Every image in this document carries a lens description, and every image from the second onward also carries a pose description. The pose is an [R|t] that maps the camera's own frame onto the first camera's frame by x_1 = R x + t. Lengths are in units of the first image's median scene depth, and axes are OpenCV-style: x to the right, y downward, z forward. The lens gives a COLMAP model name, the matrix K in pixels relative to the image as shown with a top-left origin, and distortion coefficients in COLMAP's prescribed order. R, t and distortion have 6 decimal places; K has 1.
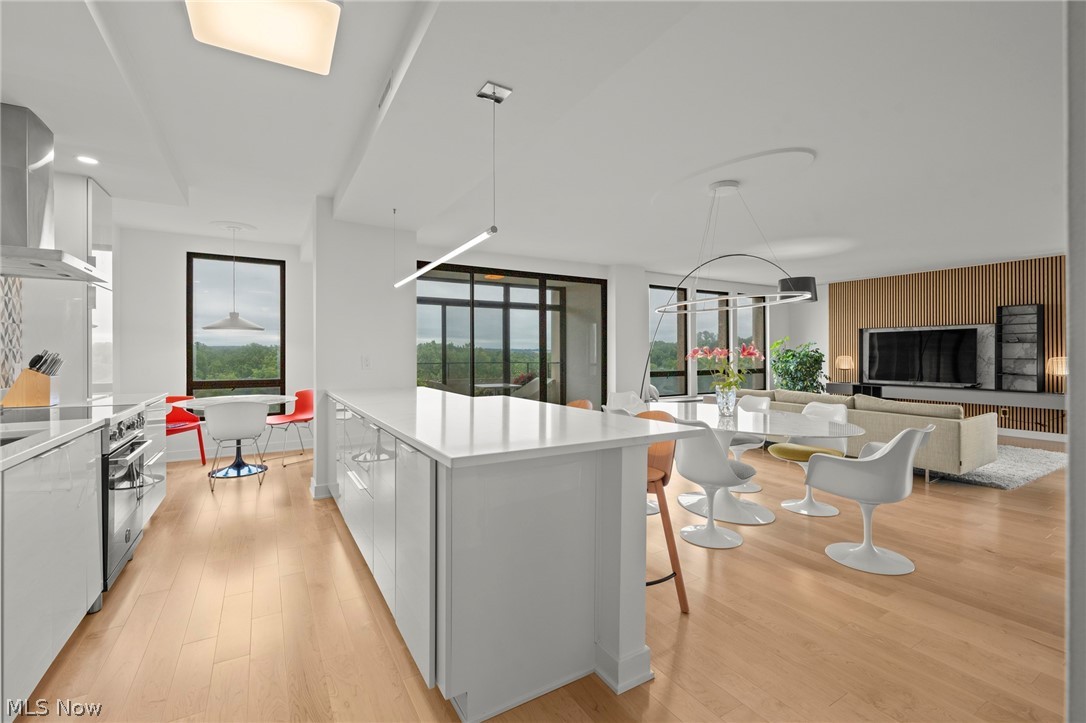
lens RADIAL K [[468.0, 0, 546.0], [0, 468.0, 352.8], [0, 0, 1]] dist [0.001881, 0.000296]
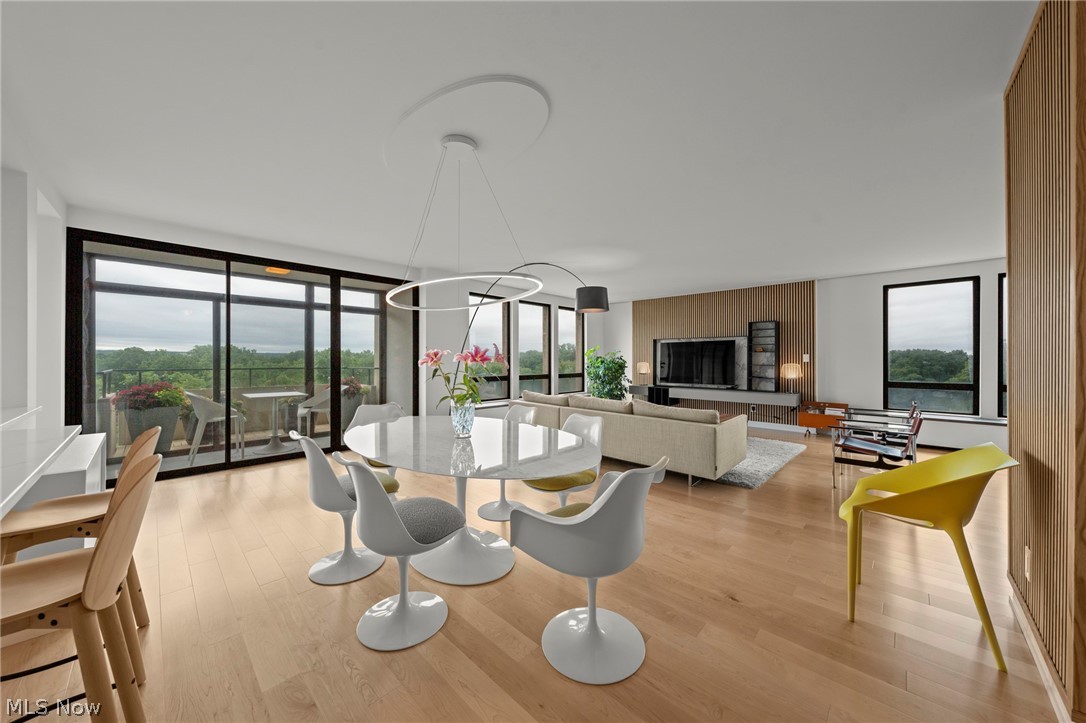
lens RADIAL K [[381.6, 0, 541.0], [0, 381.6, 360.1], [0, 0, 1]] dist [-0.001031, -0.000044]
pose [[0.965813, 0.003661, 0.259212, 0.172399], [-0.004343, 0.999988, 0.002060, 0.000369], [-0.259202, -0.003115, 0.965818, 0.170807]]
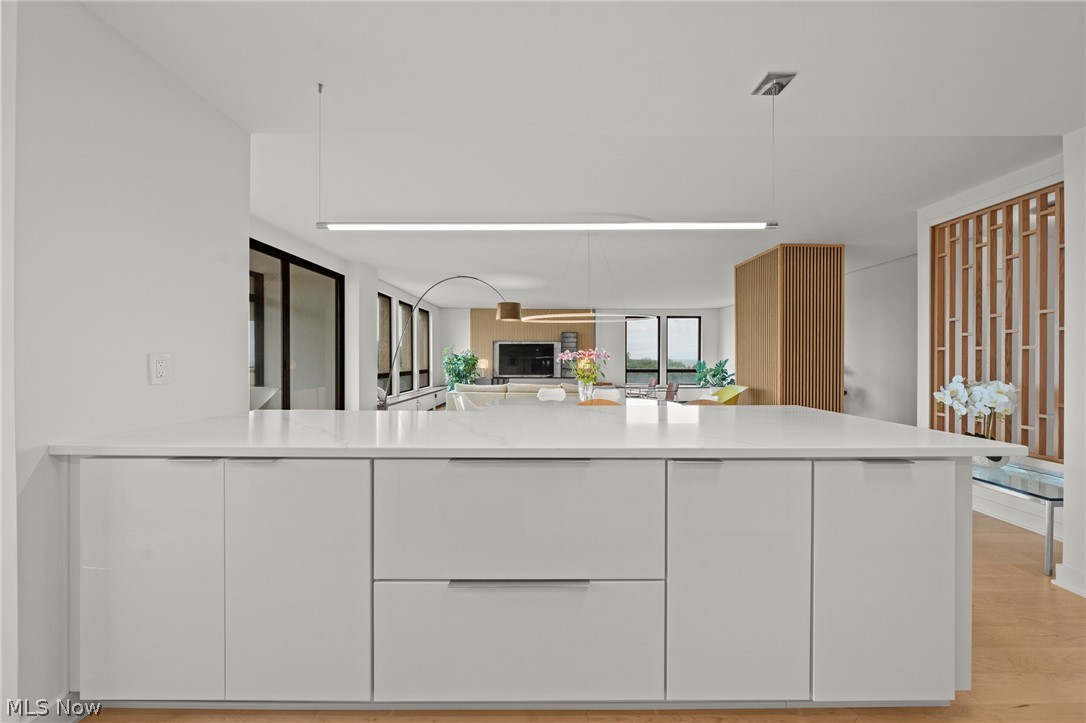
lens RADIAL K [[368.6, 0, 547.9], [0, 368.6, 360.0], [0, 0, 1]] dist [-0.002105, -0.000134]
pose [[0.514393, -0.000175, 0.857555, -0.295248], [-0.005073, 0.999982, 0.003247, 0.005367], [-0.857540, -0.006021, 0.514383, 0.294483]]
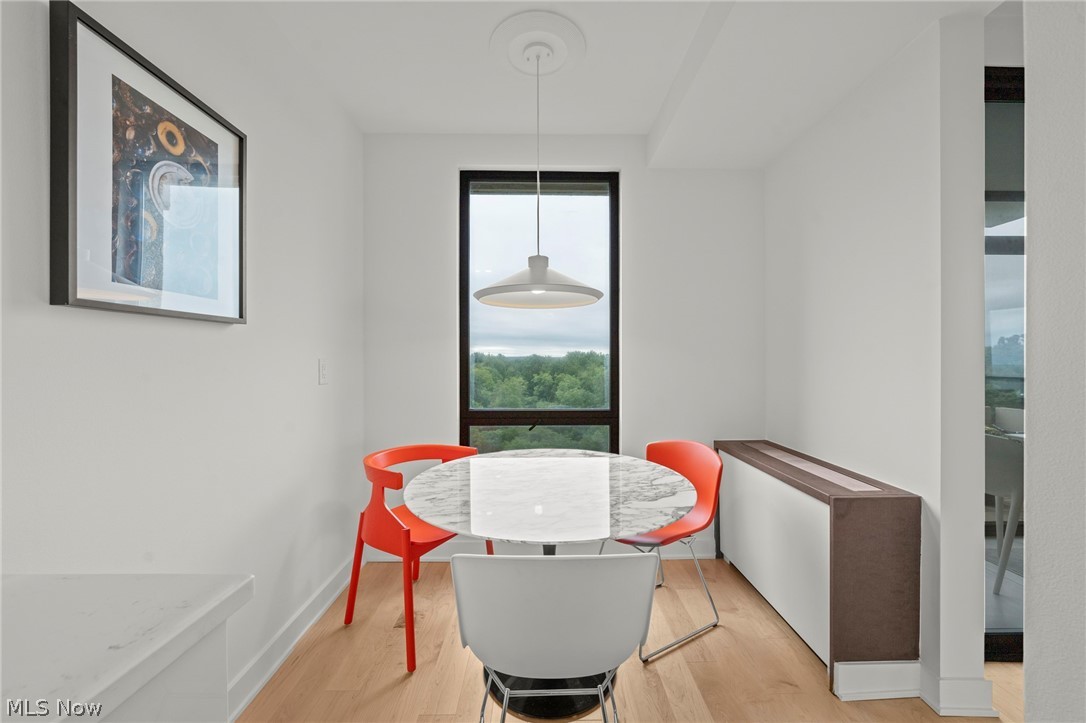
lens RADIAL K [[417.4, 0, 547.3], [0, 417.4, 363.4], [0, 0, 1]] dist [-0.000194, -0.000033]
pose [[0.864265, 0.002367, -0.503032, -0.334958], [-0.000999, 0.999995, 0.002989, 0.003903], [0.503036, -0.002080, 0.864263, 0.485800]]
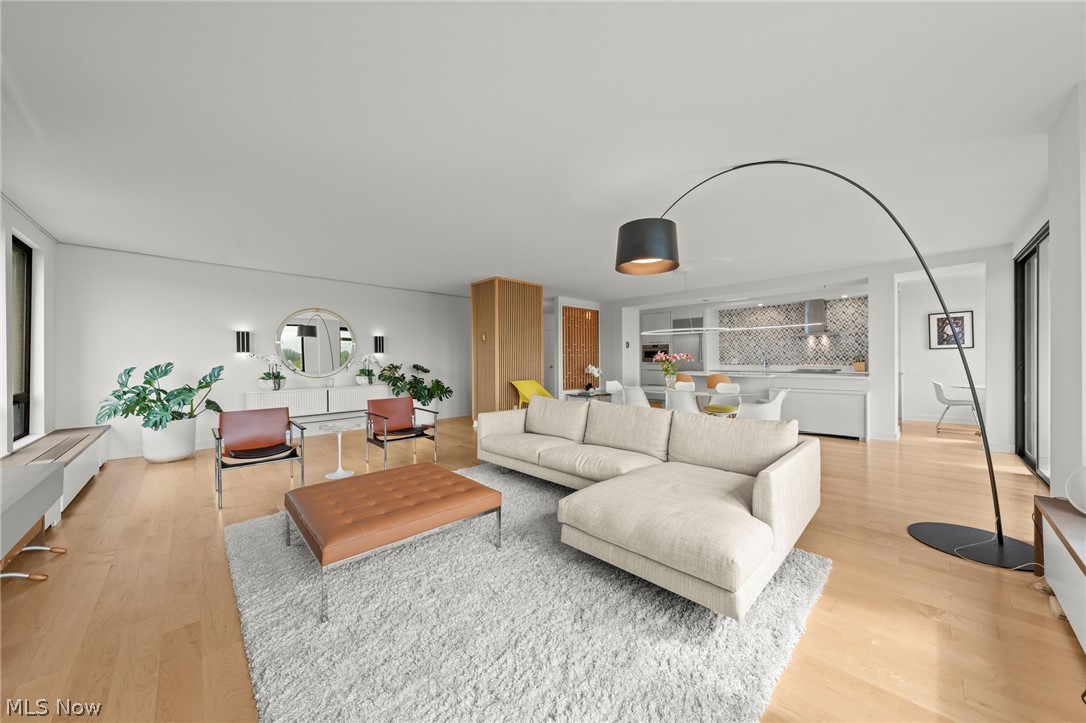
lens RADIAL K [[368.6, 0, 547.9], [0, 368.6, 360.0], [0, 0, 1]] dist [-0.002105, -0.000134]
pose [[-0.974112, 0.009496, -0.225865, 0.652101], [0.009184, 0.999955, 0.002433, 0.002551], [0.225878, 0.000296, -0.974156, 1.227325]]
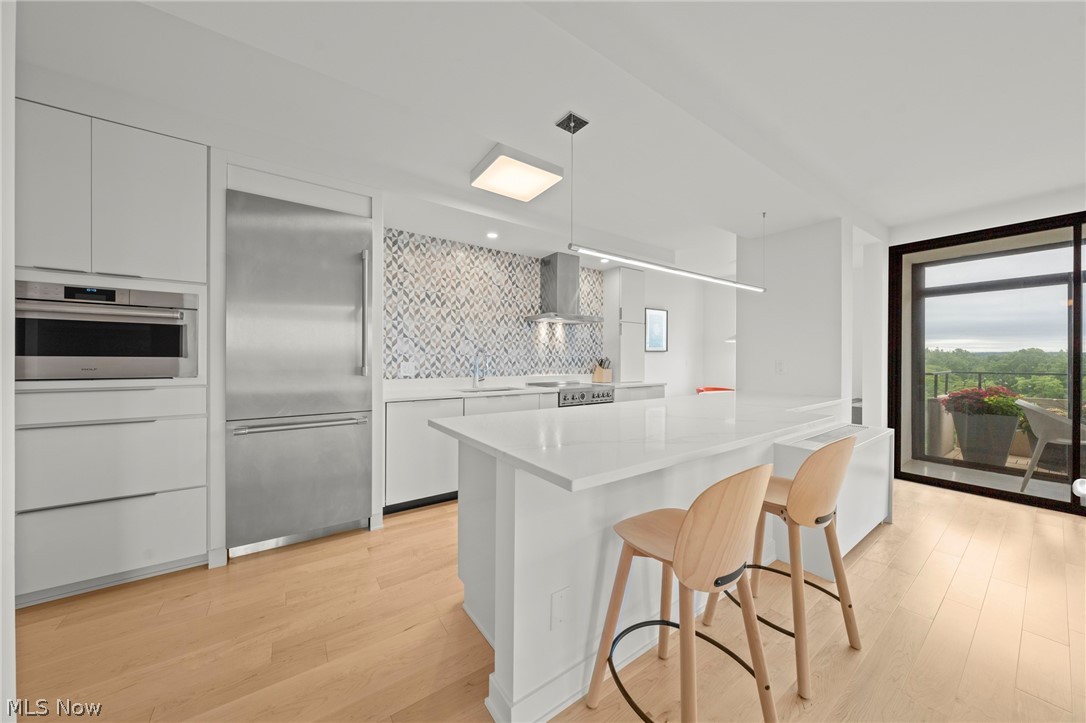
lens RADIAL K [[368.6, 0, 547.9], [0, 368.6, 360.0], [0, 0, 1]] dist [-0.002105, -0.000134]
pose [[0.086869, 0.004515, -0.996210, 0.222616], [-0.002752, 0.999987, 0.004292, 0.000877], [0.996216, 0.002369, 0.086880, 0.254255]]
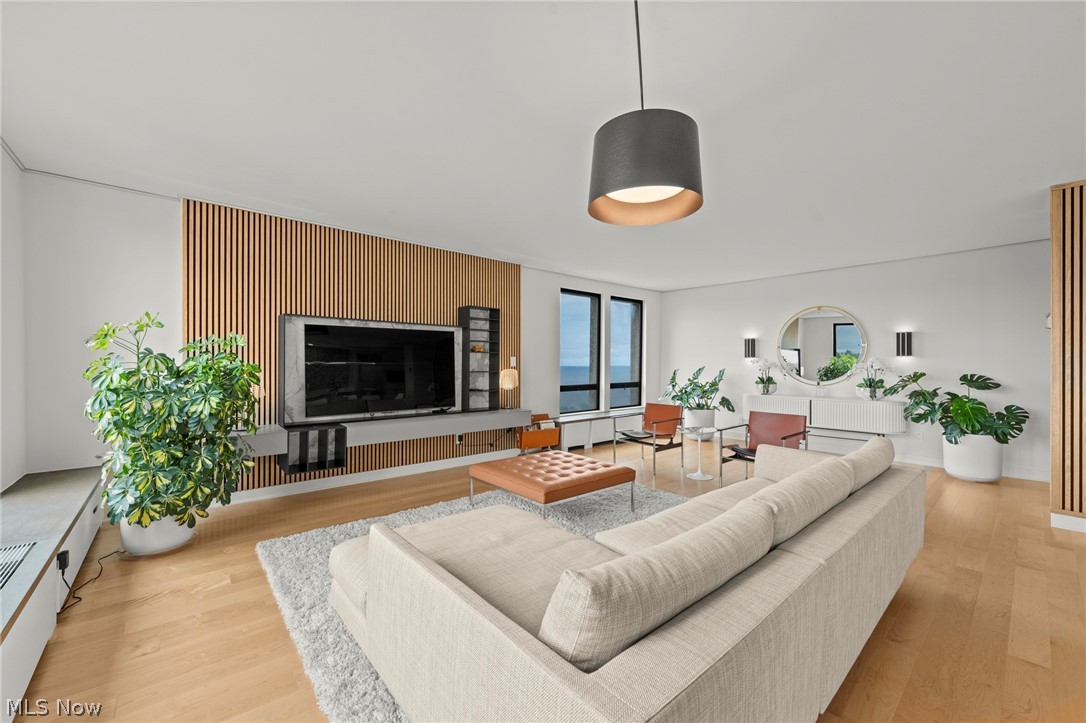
lens RADIAL K [[430.1, 0, 548.1], [0, 430.1, 364.0], [0, 0, 1]] dist [-0.000529, -0.000117]
pose [[-0.179530, 0.001255, 0.983752, 0.217933], [-0.003337, 0.999993, -0.001885, 0.000294], [-0.983747, -0.003621, -0.179525, 0.968766]]
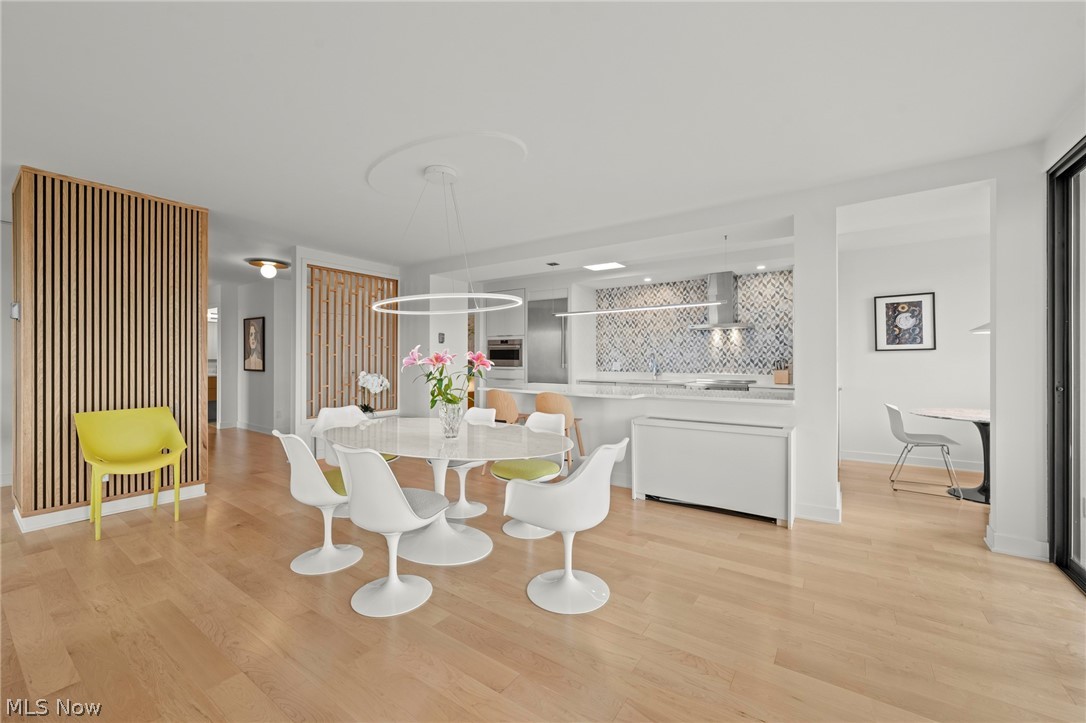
lens RADIAL K [[428.9, 0, 544.8], [0, 428.9, 358.3], [0, 0, 1]] dist [0.000419, -0.000206]
pose [[-0.913342, -0.000480, -0.407194, 0.275397], [0.000474, 0.999997, -0.002242, -0.000269], [0.407194, -0.002241, -0.913339, 0.955087]]
